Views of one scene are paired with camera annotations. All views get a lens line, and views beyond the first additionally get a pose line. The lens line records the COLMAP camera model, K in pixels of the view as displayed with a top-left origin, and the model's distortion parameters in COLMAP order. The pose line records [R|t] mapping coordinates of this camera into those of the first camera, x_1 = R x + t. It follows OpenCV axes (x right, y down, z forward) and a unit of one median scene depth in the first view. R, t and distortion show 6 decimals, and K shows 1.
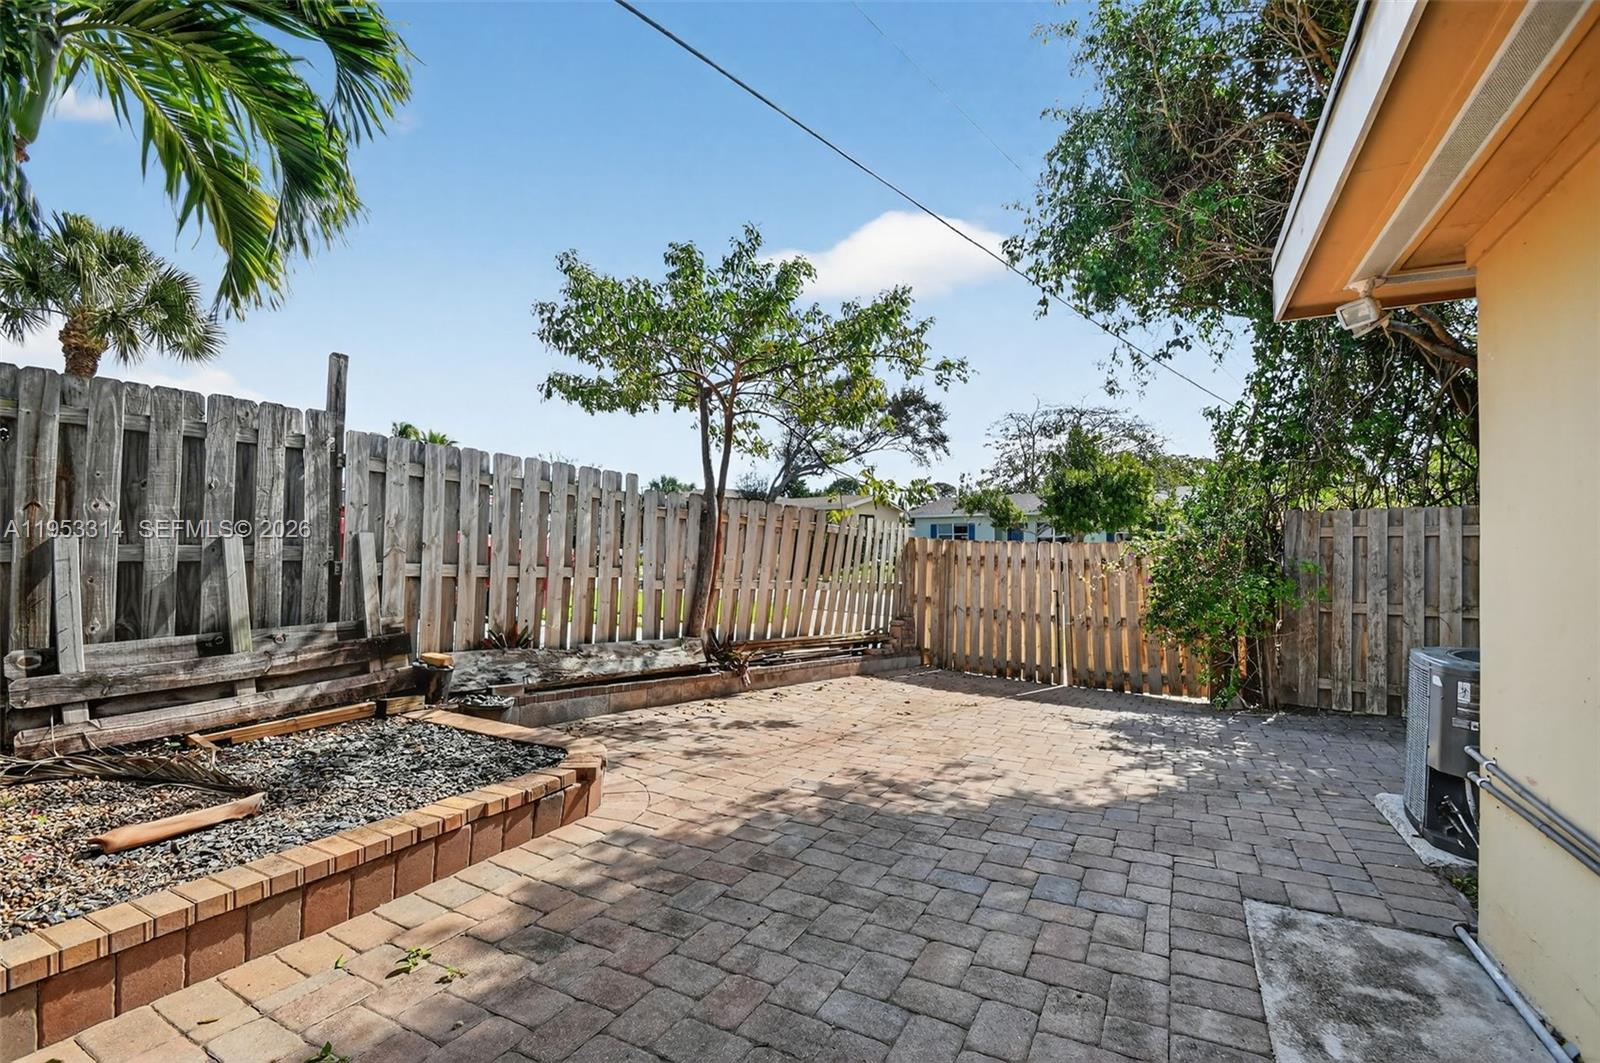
lens RADIAL K [[701.6, 0, 805.9], [0, 701.6, 540.8], [0, 0, 1]] dist [0.030385, -0.023870]
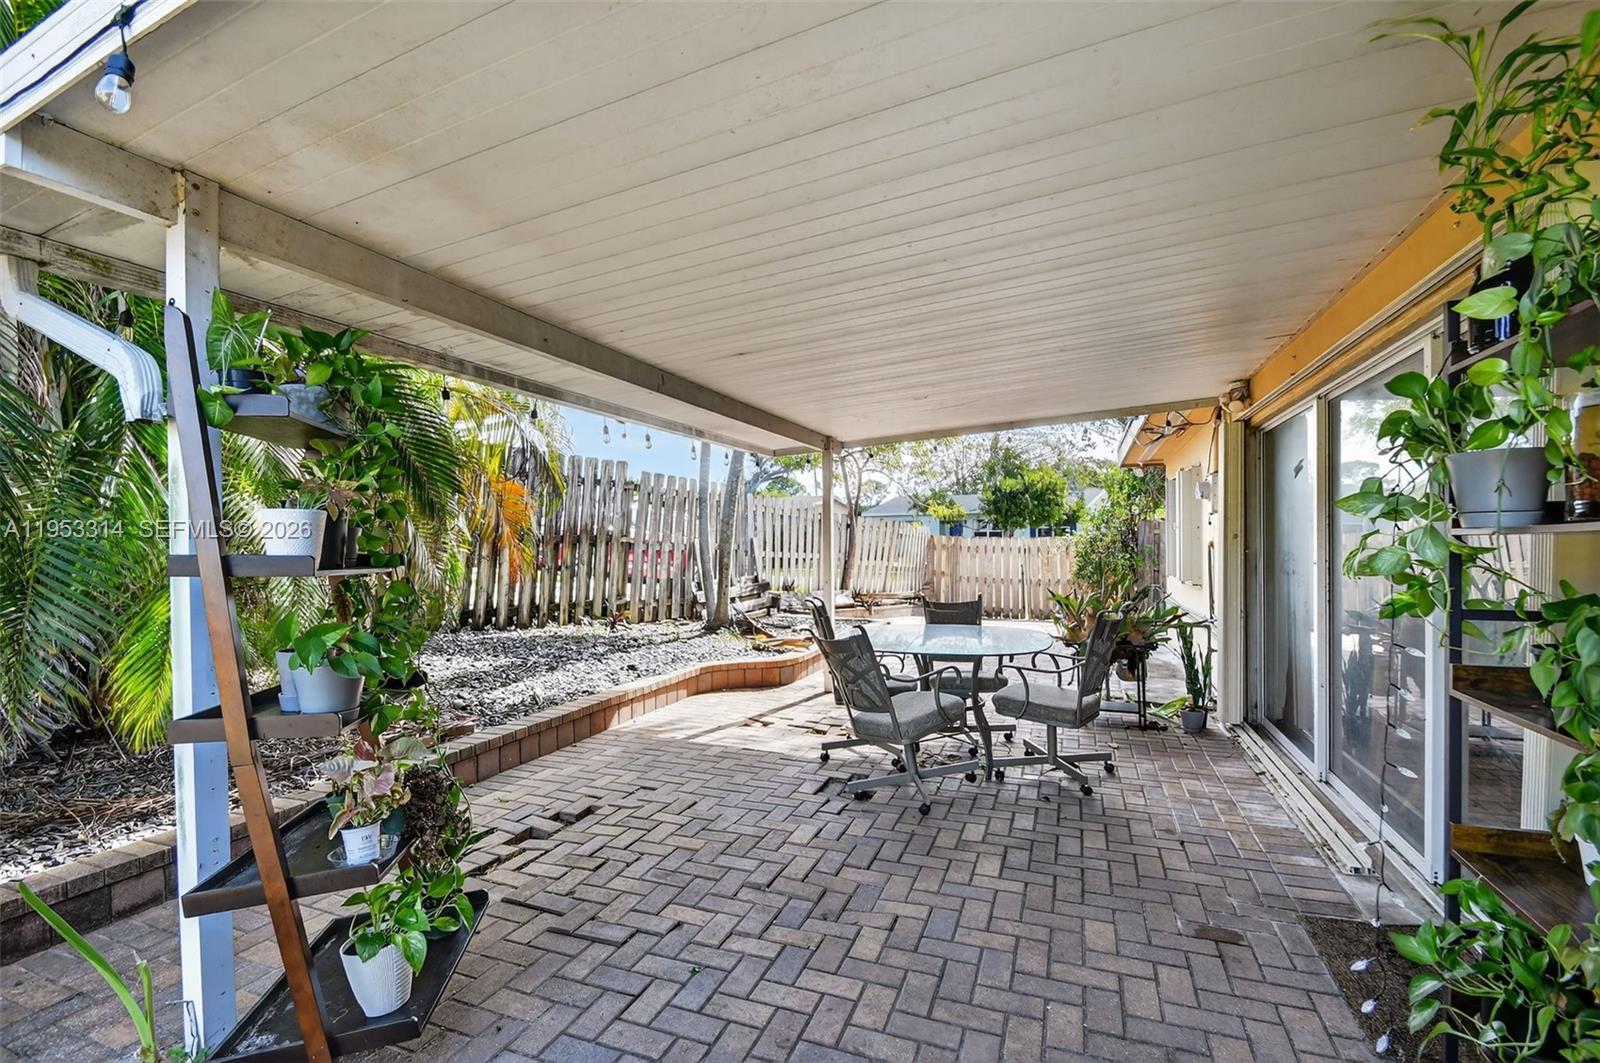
lens RADIAL K [[701.6, 0, 805.9], [0, 701.6, 540.8], [0, 0, 1]] dist [0.030385, -0.023870]
pose [[0.993945, -0.013234, 0.109075, -0.594591], [0.012528, 0.999896, 0.007158, -0.013427], [-0.109158, -0.005748, 0.994008, -1.094549]]
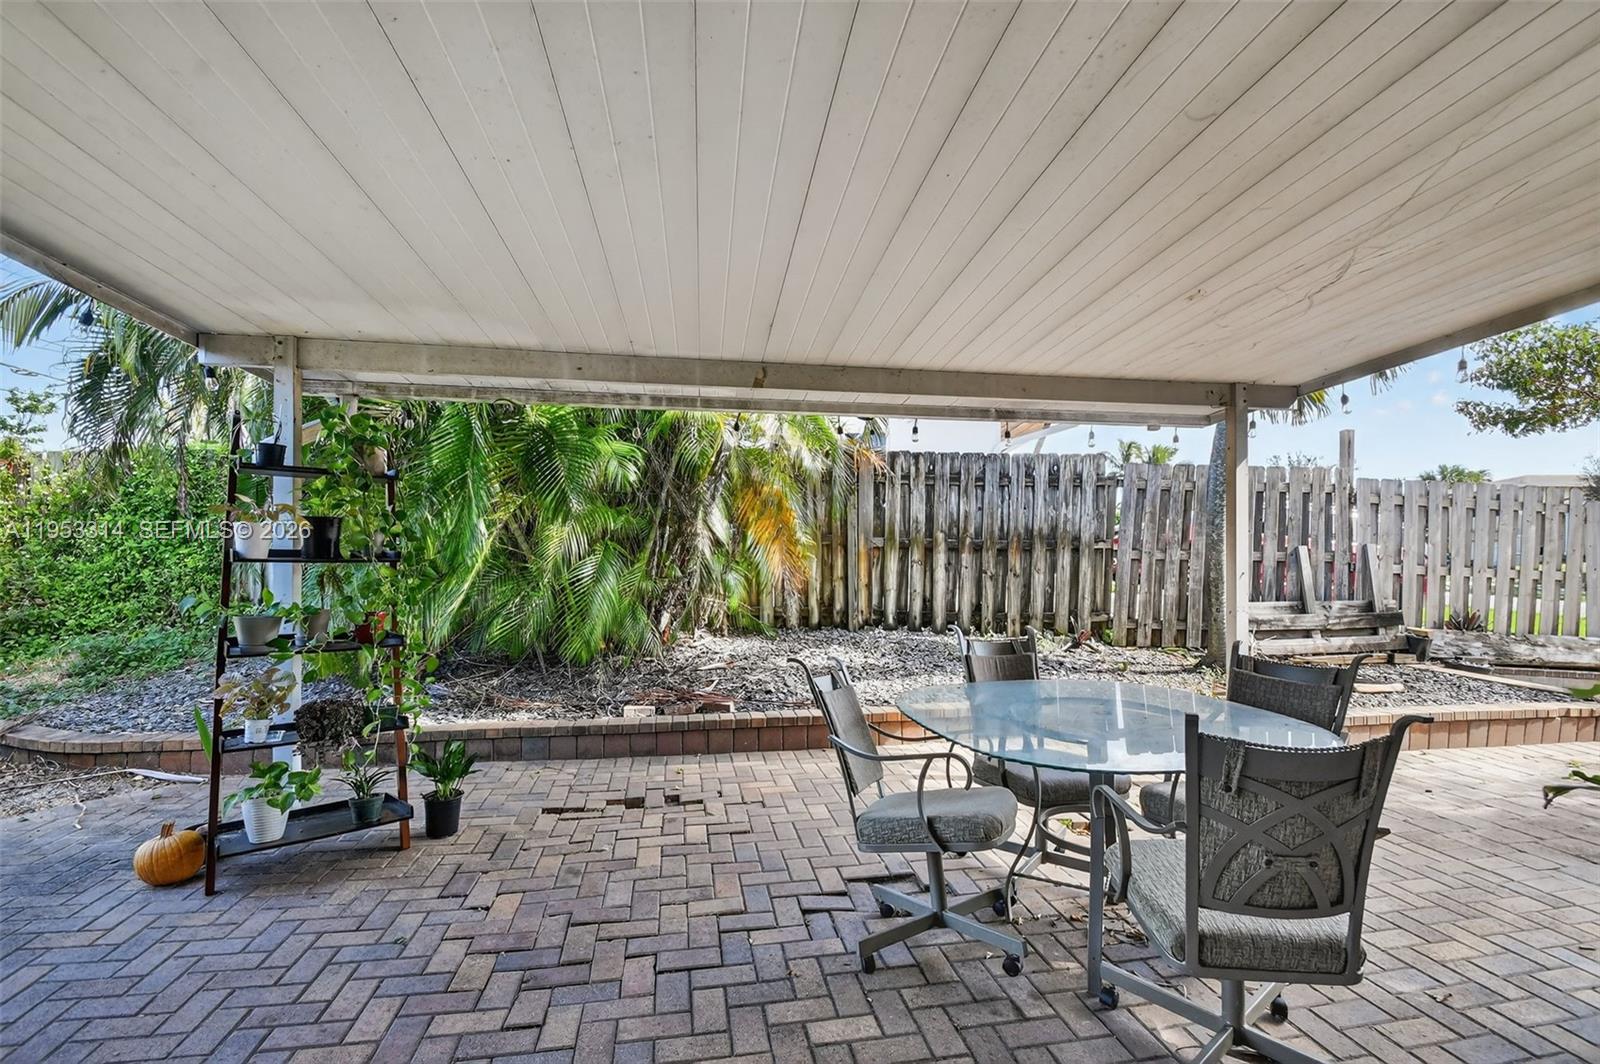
lens RADIAL K [[703.9, 0, 806.7], [0, 703.9, 548.7], [0, 0, 1]] dist [-0.000708, -0.007178]
pose [[0.607581, -0.006204, -0.794234, -0.131654], [0.006607, 0.999974, -0.002757, -0.004191], [0.794231, -0.003572, 0.607606, -0.757957]]
